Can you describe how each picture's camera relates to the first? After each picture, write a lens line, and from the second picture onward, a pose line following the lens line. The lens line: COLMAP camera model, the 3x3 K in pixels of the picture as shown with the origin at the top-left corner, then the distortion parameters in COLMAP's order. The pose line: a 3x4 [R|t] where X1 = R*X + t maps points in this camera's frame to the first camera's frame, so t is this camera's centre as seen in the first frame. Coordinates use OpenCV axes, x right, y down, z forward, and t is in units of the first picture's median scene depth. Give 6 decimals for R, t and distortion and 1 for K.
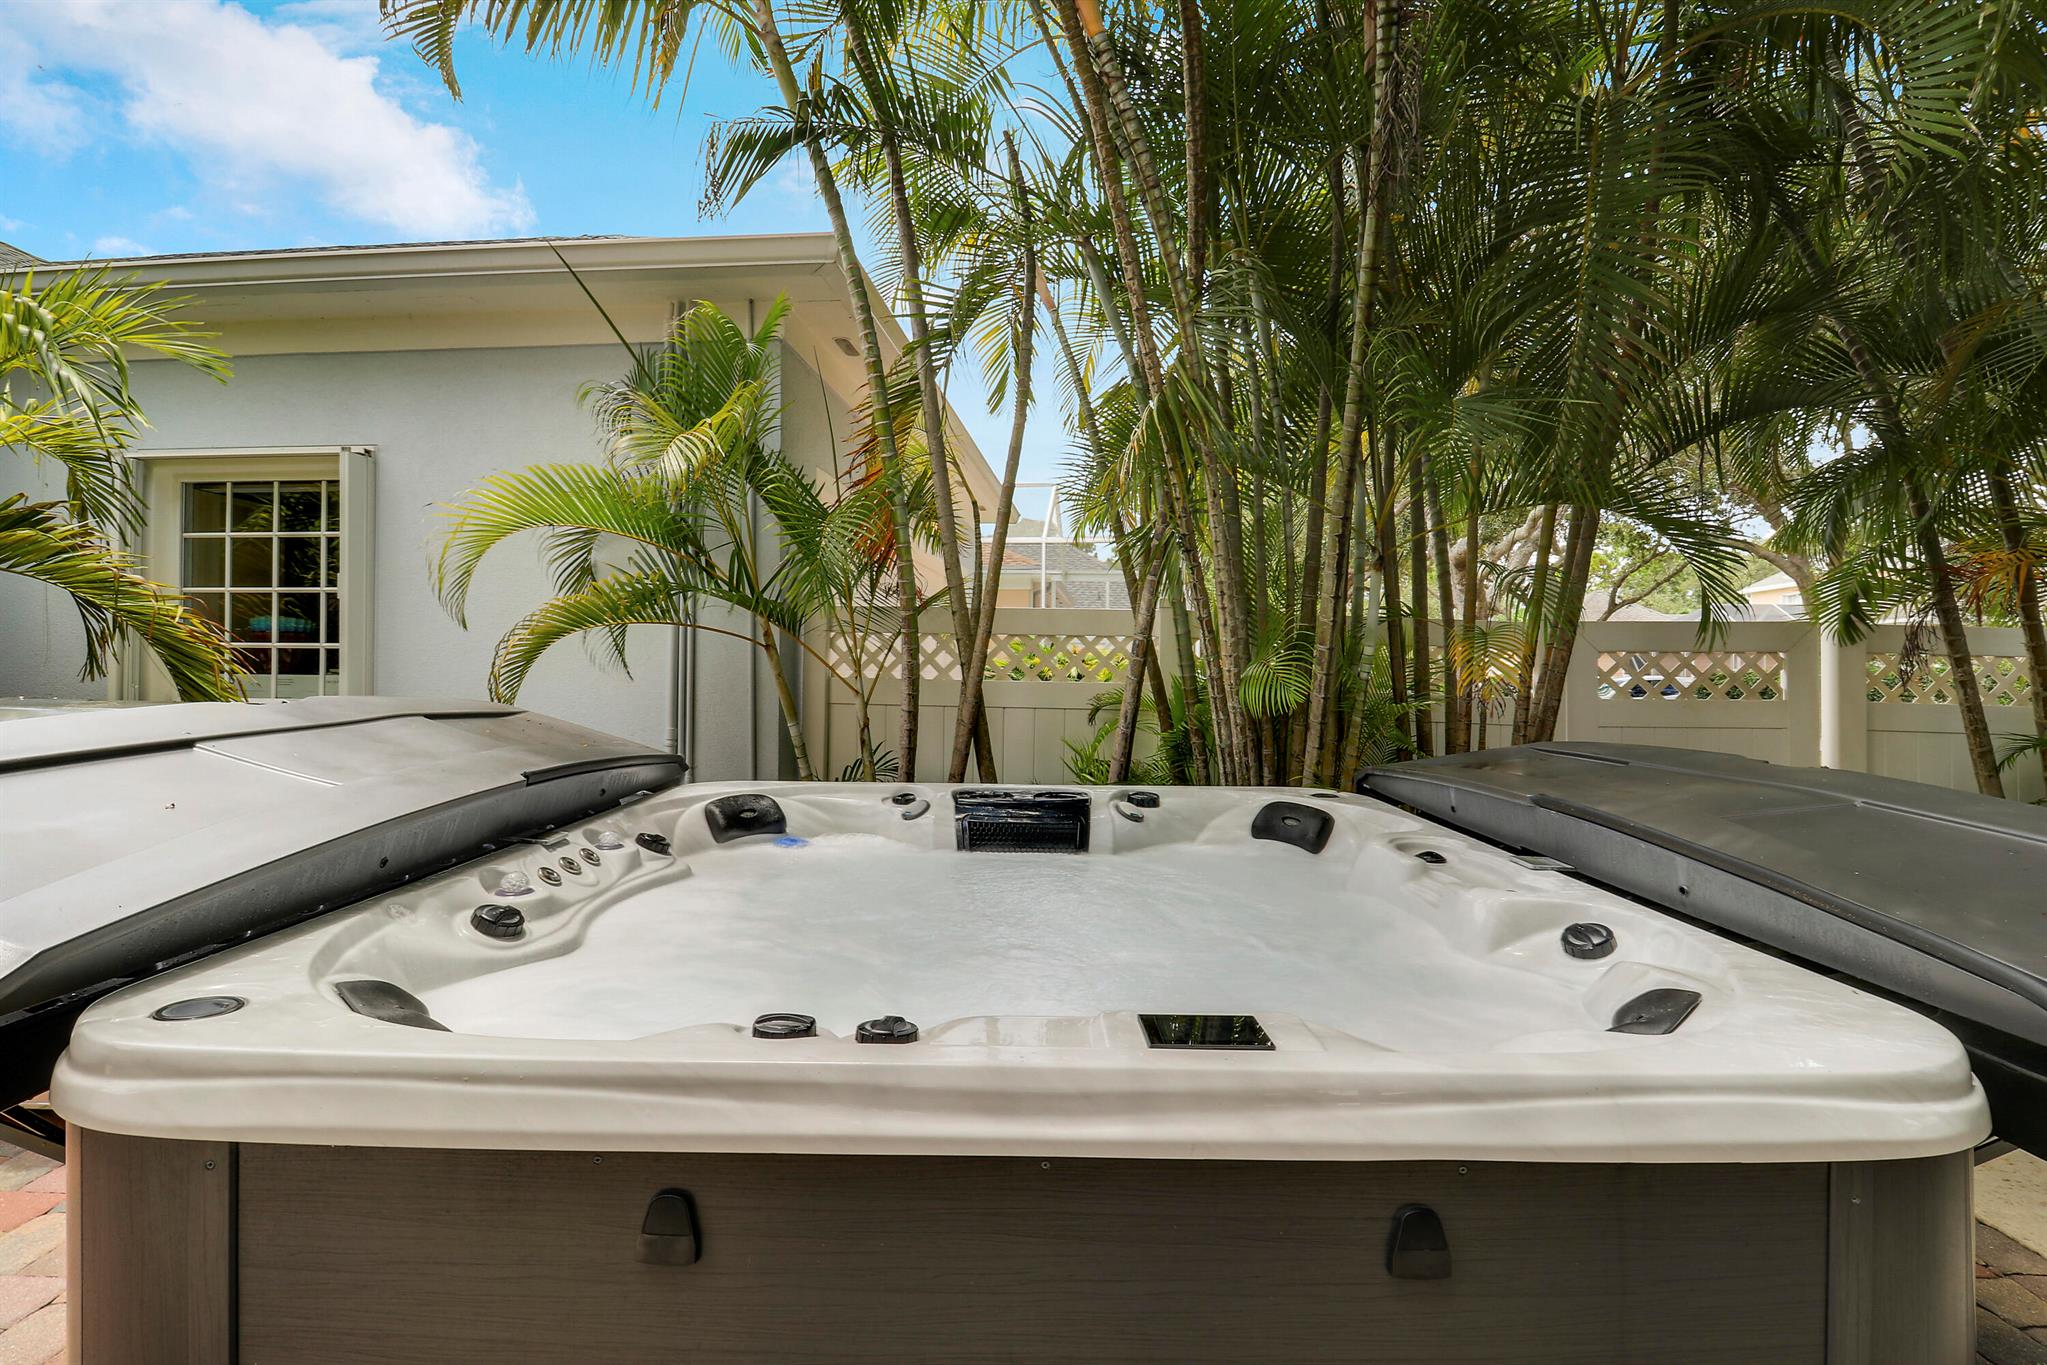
lens RADIAL K [[975.2, 0, 1061.0], [0, 975.2, 674.1], [0, 0, 1]] dist [-0.001607, -0.004998]
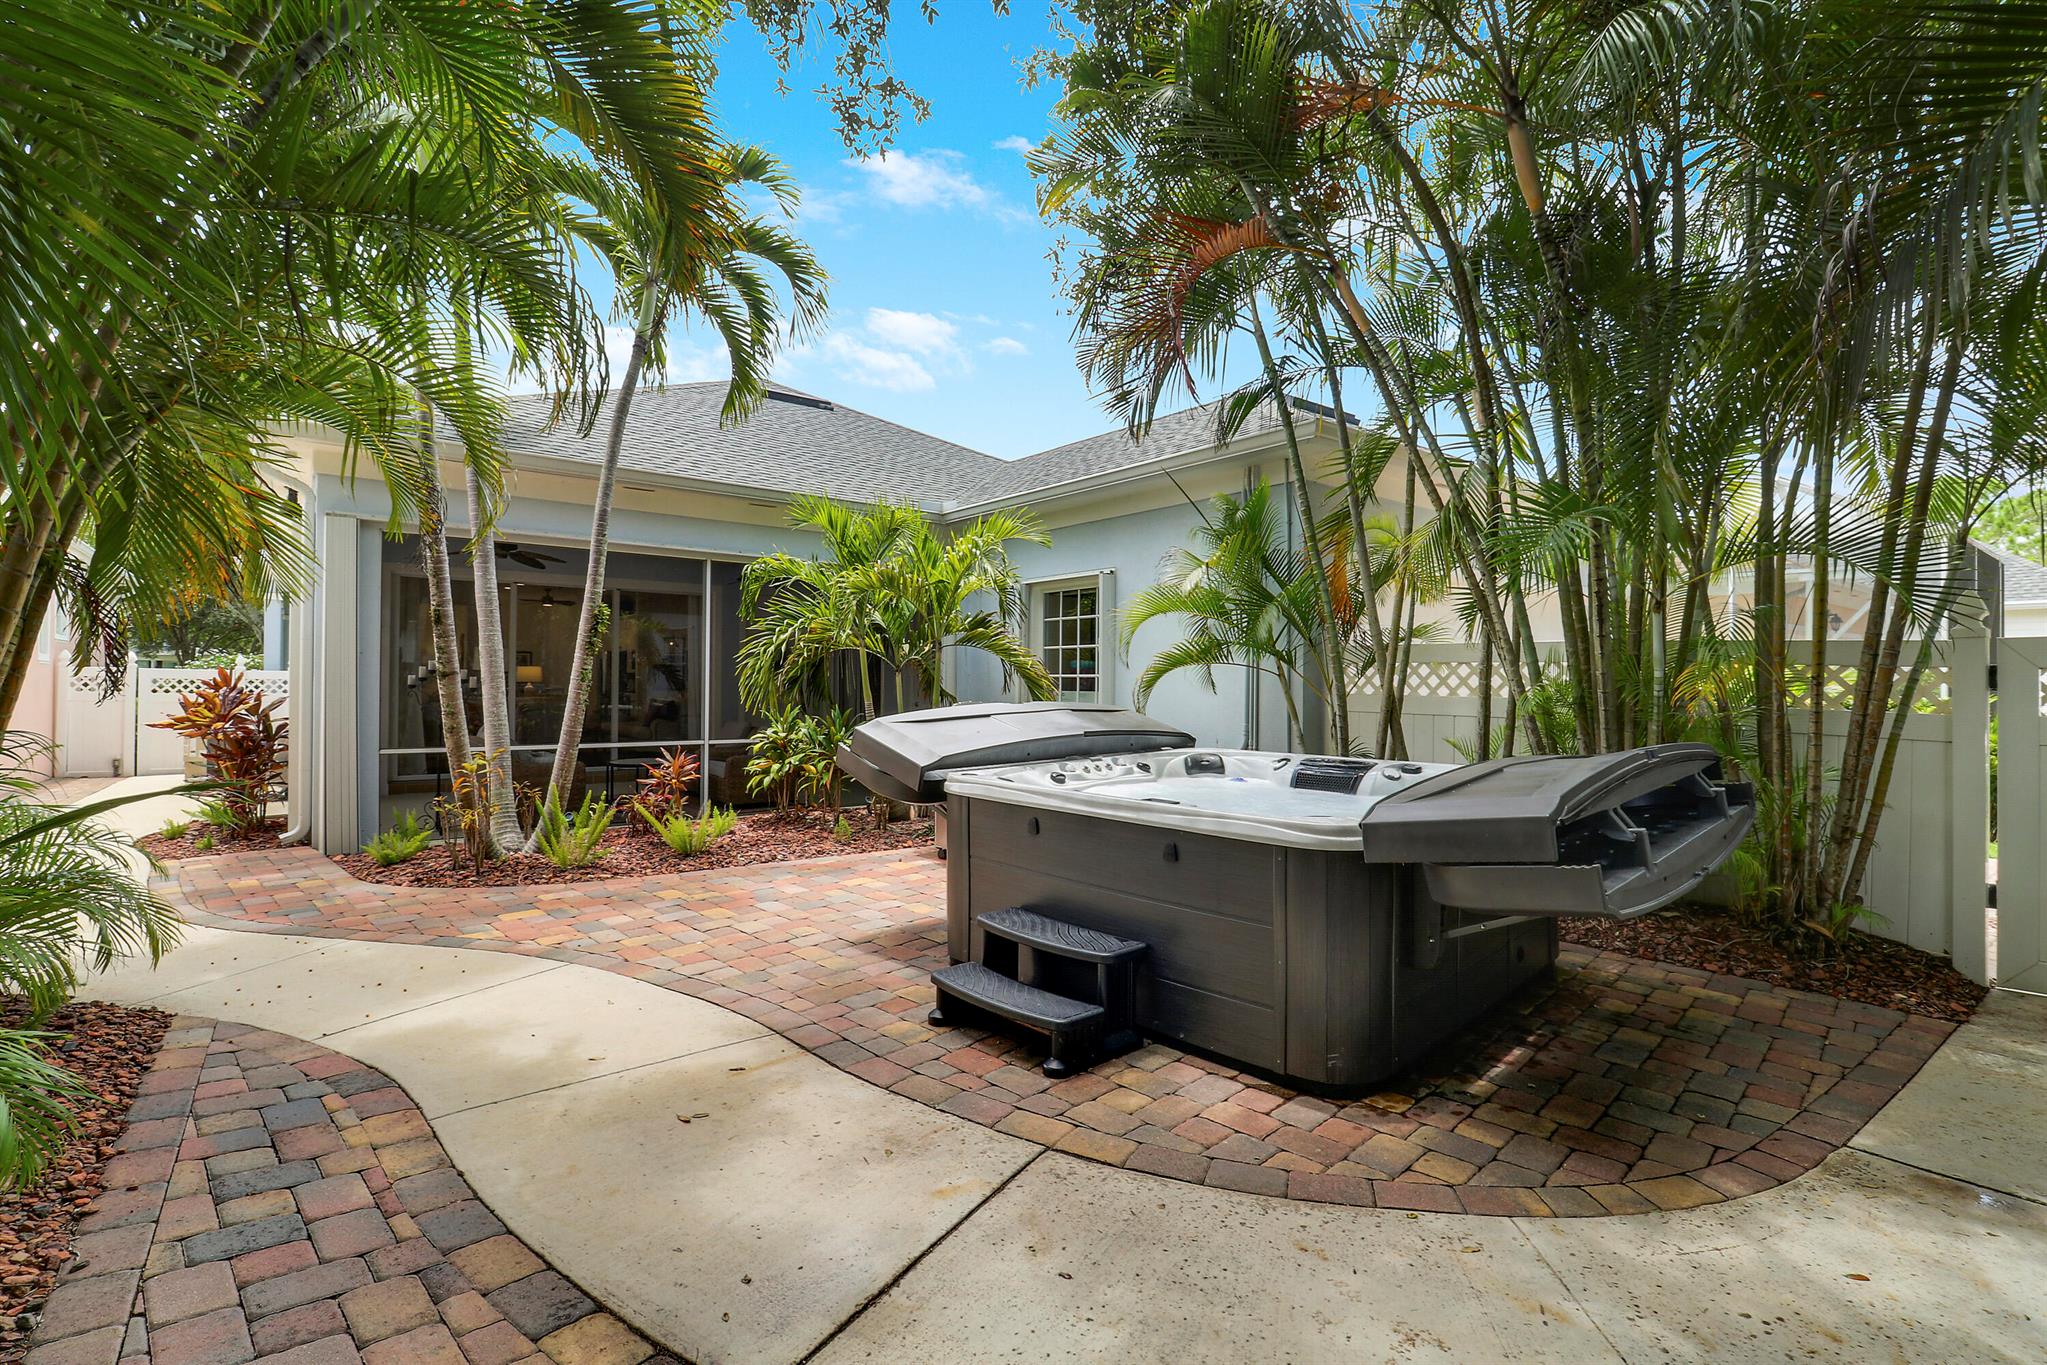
lens RADIAL K [[975.2, 0, 1061.0], [0, 975.2, 674.1], [0, 0, 1]] dist [-0.001607, -0.004998]
pose [[0.708283, -0.009038, -0.705871, 0.600028], [0.000205, 0.999921, -0.012597, -0.010467], [0.705929, 0.008777, 0.708228, -0.436008]]
